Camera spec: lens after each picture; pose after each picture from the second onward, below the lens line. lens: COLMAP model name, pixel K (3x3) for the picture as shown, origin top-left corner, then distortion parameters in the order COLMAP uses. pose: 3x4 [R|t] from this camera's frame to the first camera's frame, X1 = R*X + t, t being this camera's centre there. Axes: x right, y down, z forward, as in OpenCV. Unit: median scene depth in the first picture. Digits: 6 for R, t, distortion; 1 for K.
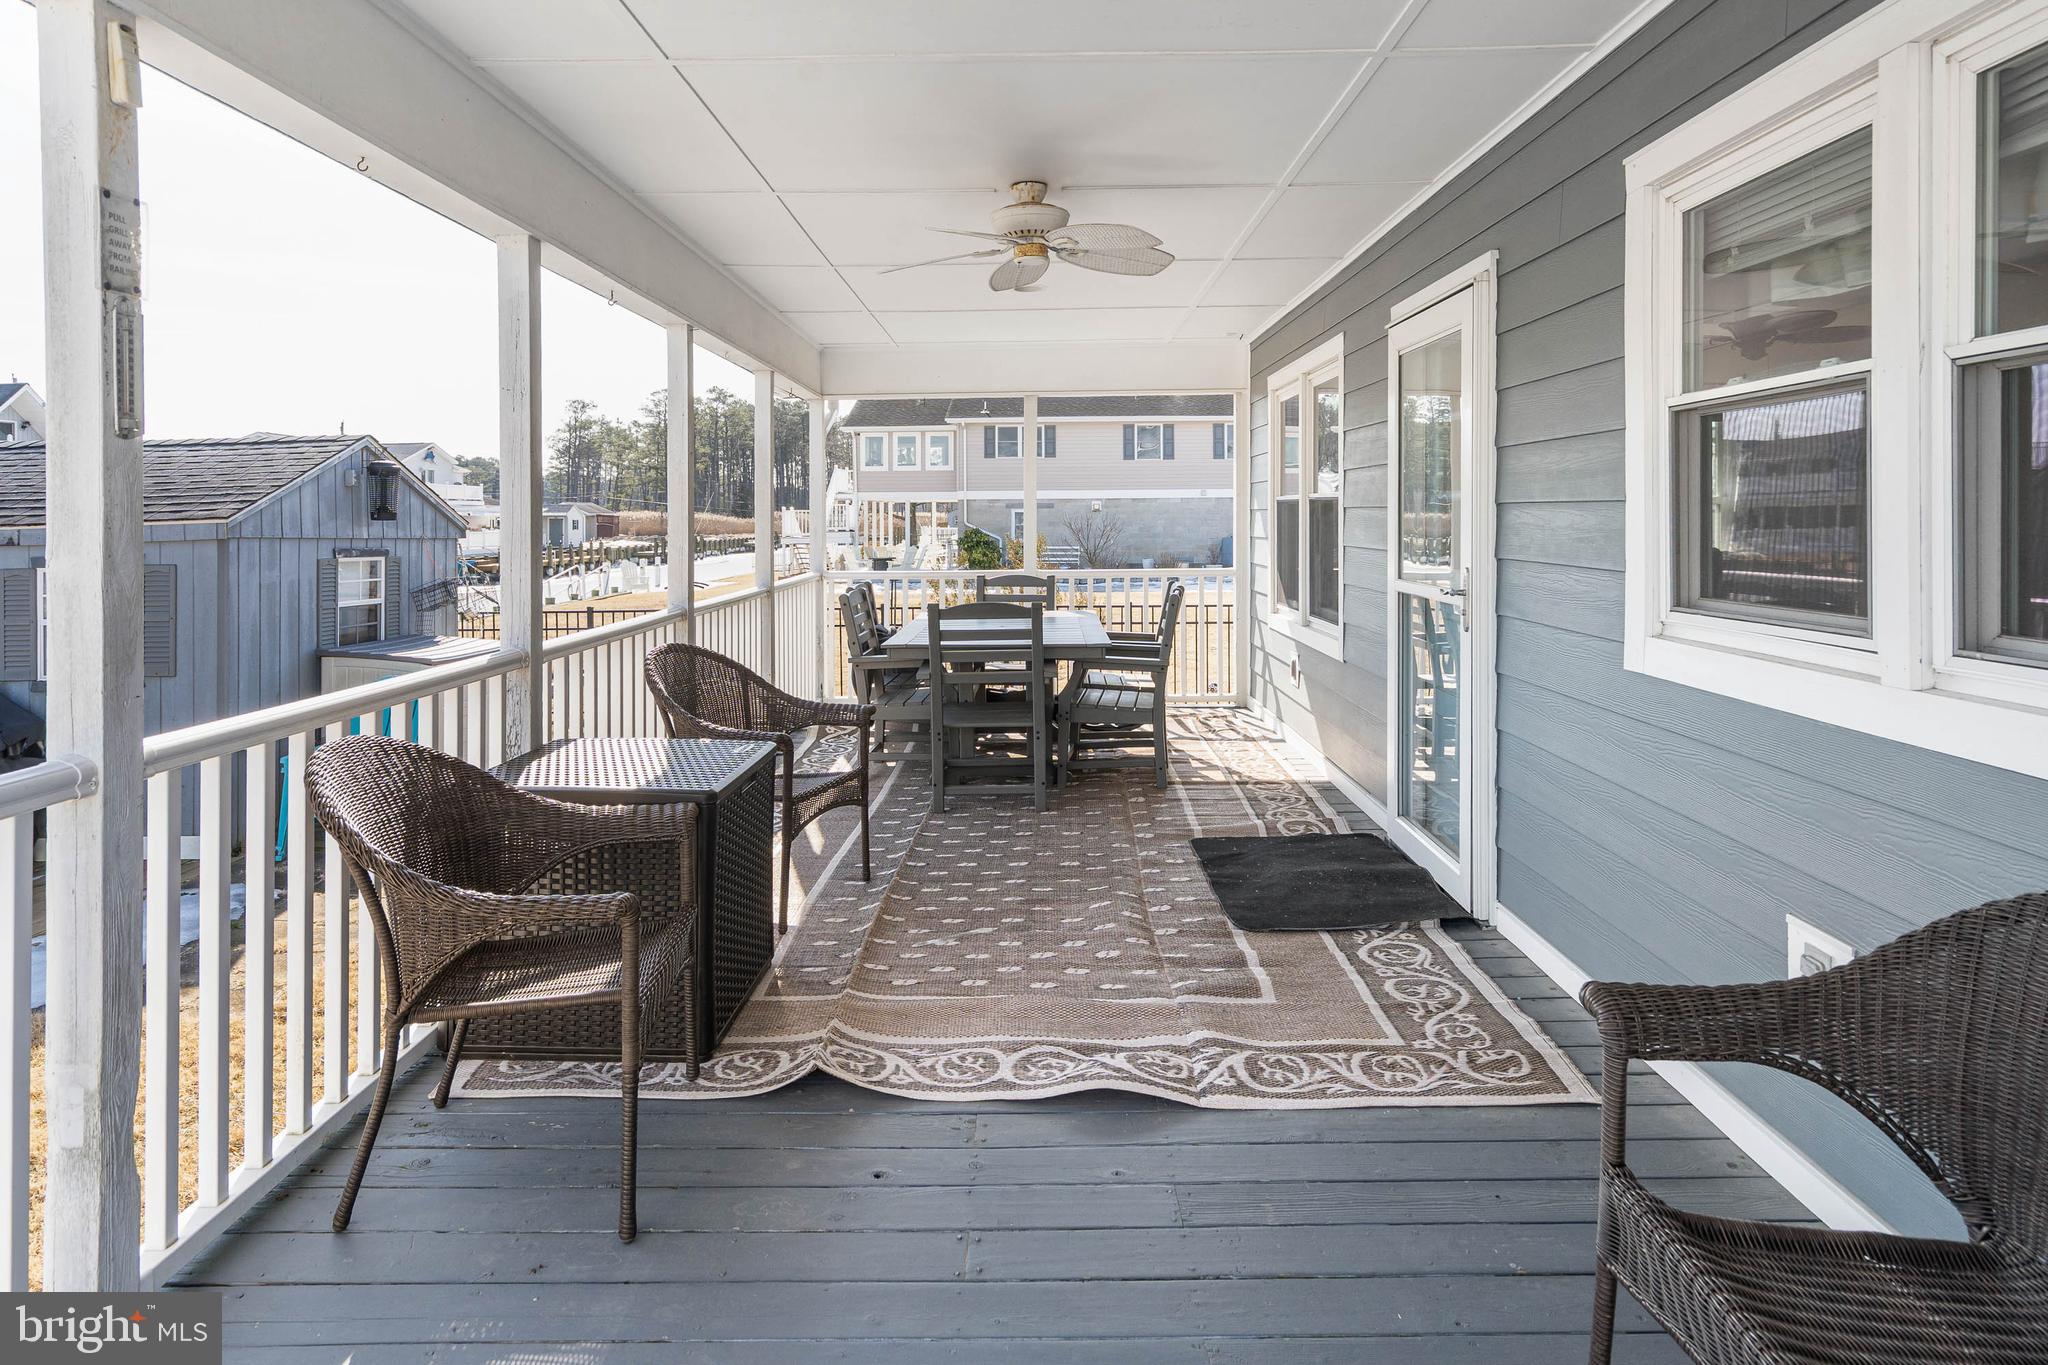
lens RADIAL K [[1183.3, 0, 1027.0], [0, 1183.3, 521.6], [0, 0, 1]] dist [0.003688, 0.004065]
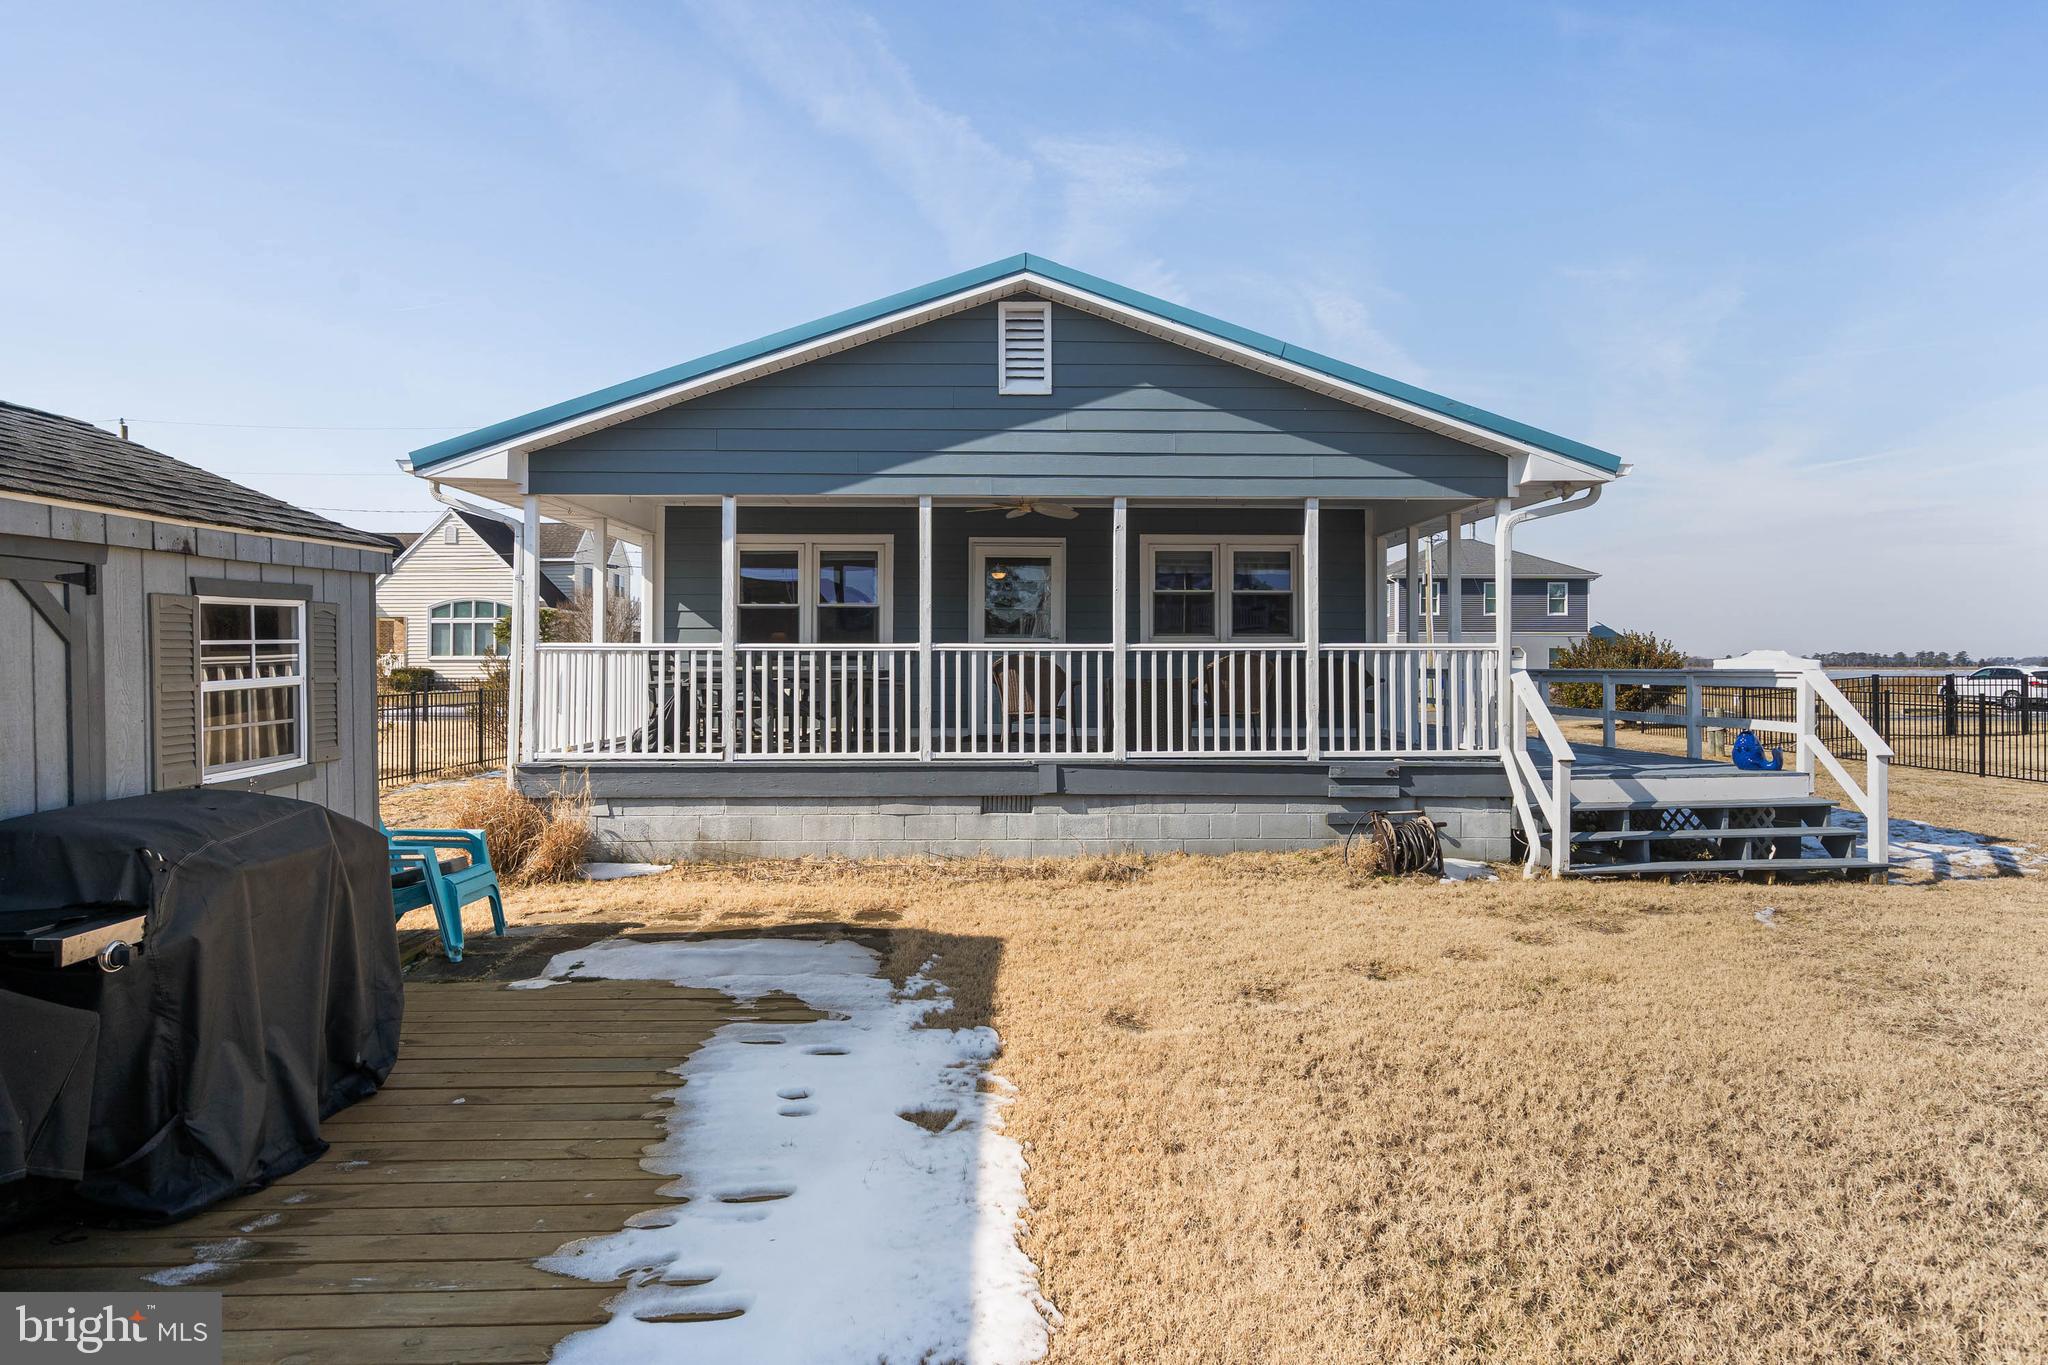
lens RADIAL K [[1106.4, 0, 1028.7], [0, 1106.4, 685.2], [0, 0, 1]] dist [0.002359, 0.001258]
pose [[-0.031829, -0.013511, 0.999402, -1.551272], [0.003415, 0.999901, 0.013627, 0.085828], [-0.999487, 0.003847, -0.031780, 0.663500]]
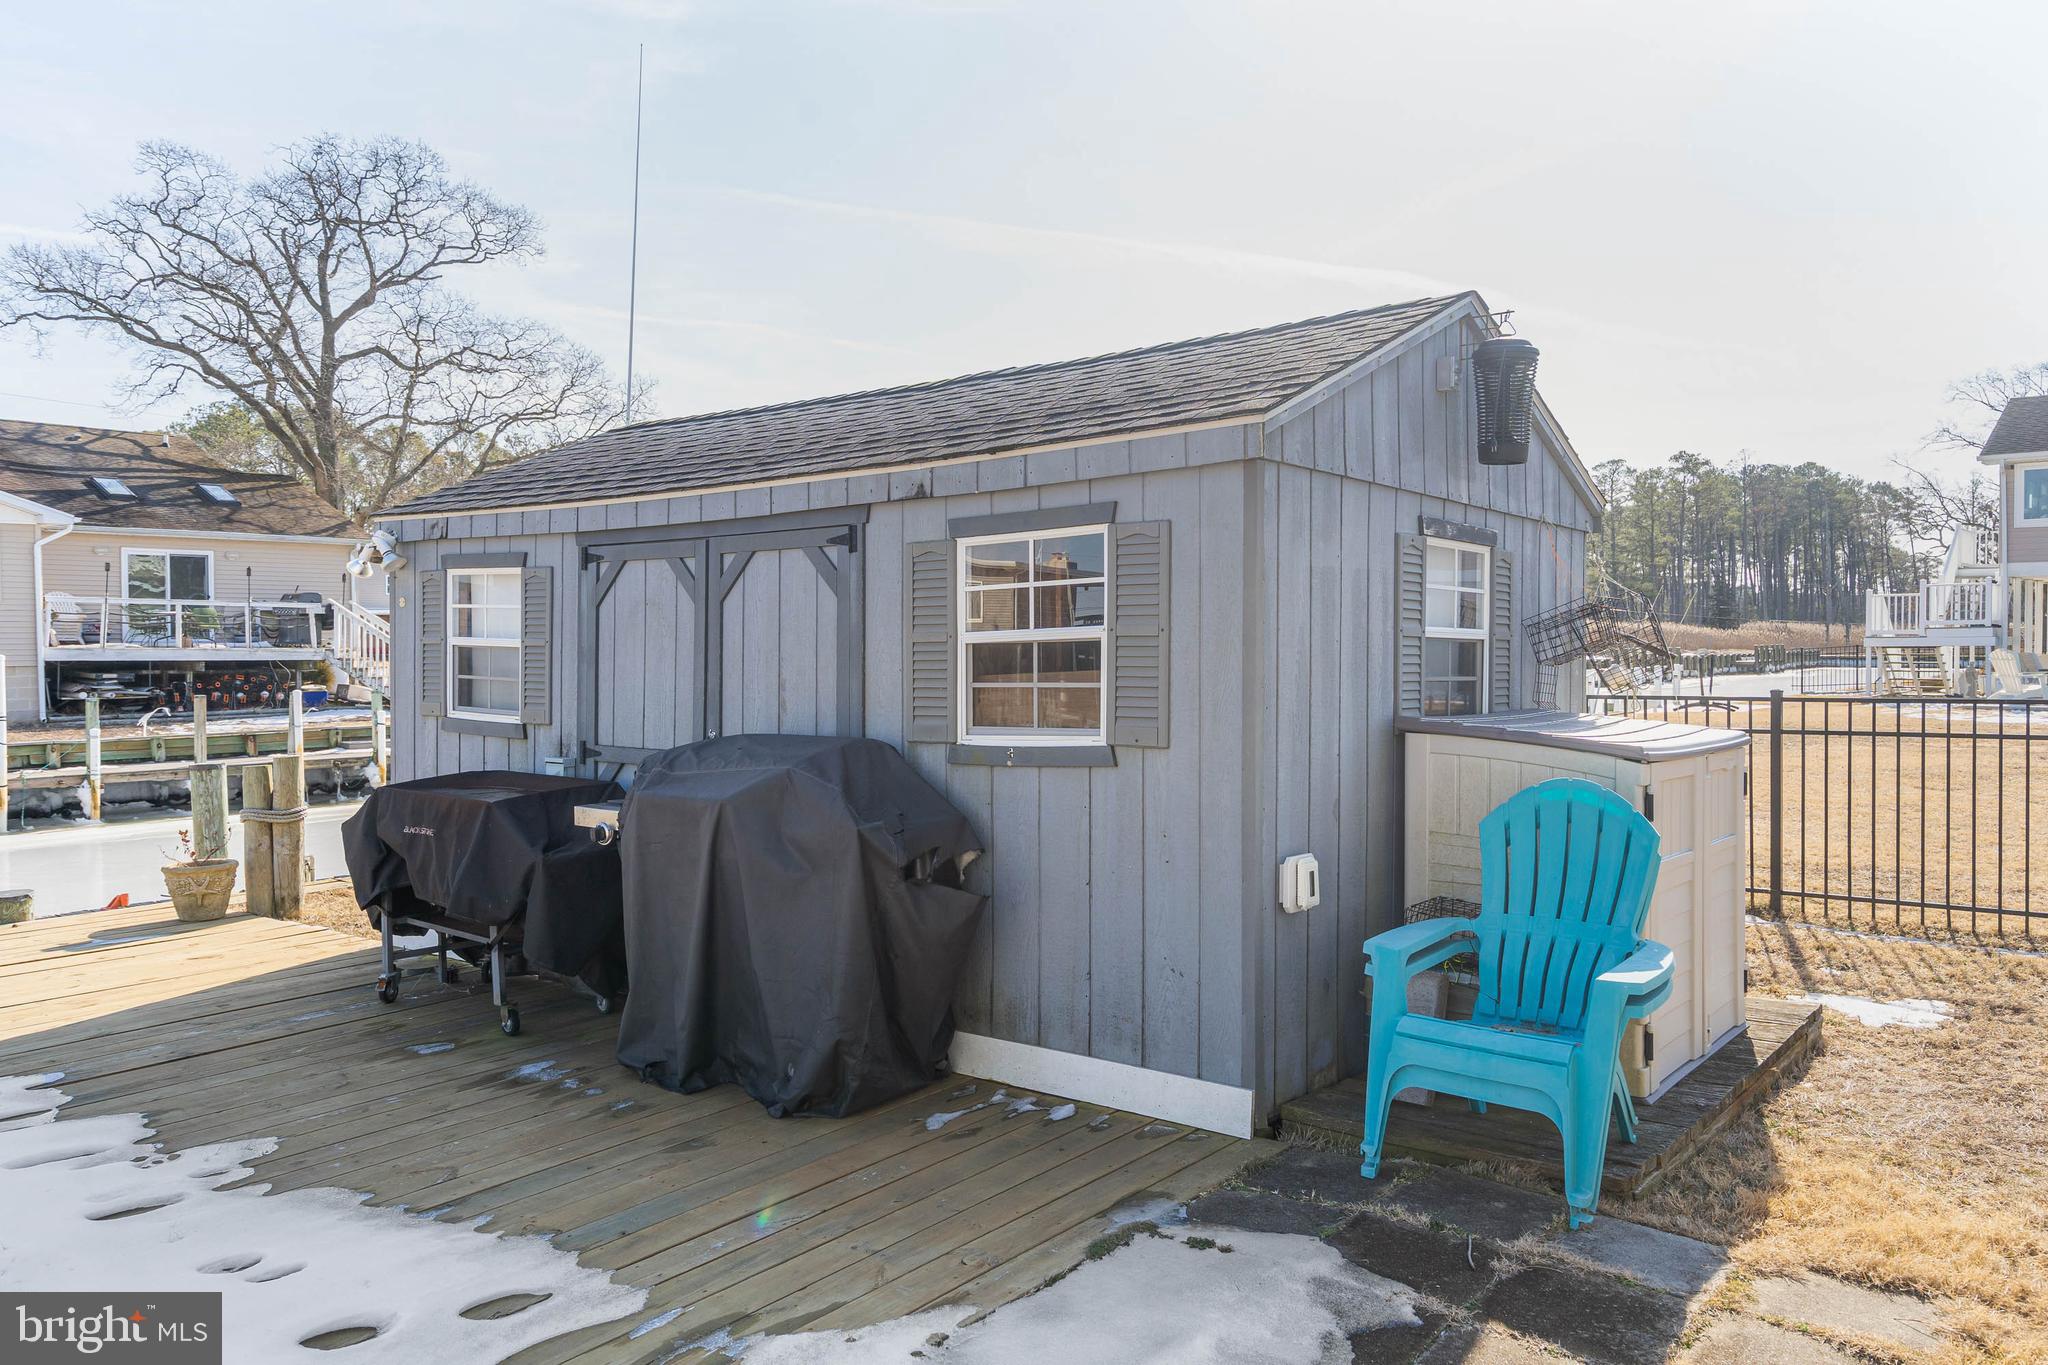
lens RADIAL K [[1479.4, 0, 1024.0], [0, 1479.4, 682.5], [0, 0, 1]] dist [0.005198, -0.001744]
pose [[0.786402, 0.018244, -0.617446, -0.426137], [-0.000234, 0.999572, 0.029238, 0.094309], [0.617715, -0.022848, 0.786070, 0.531068]]
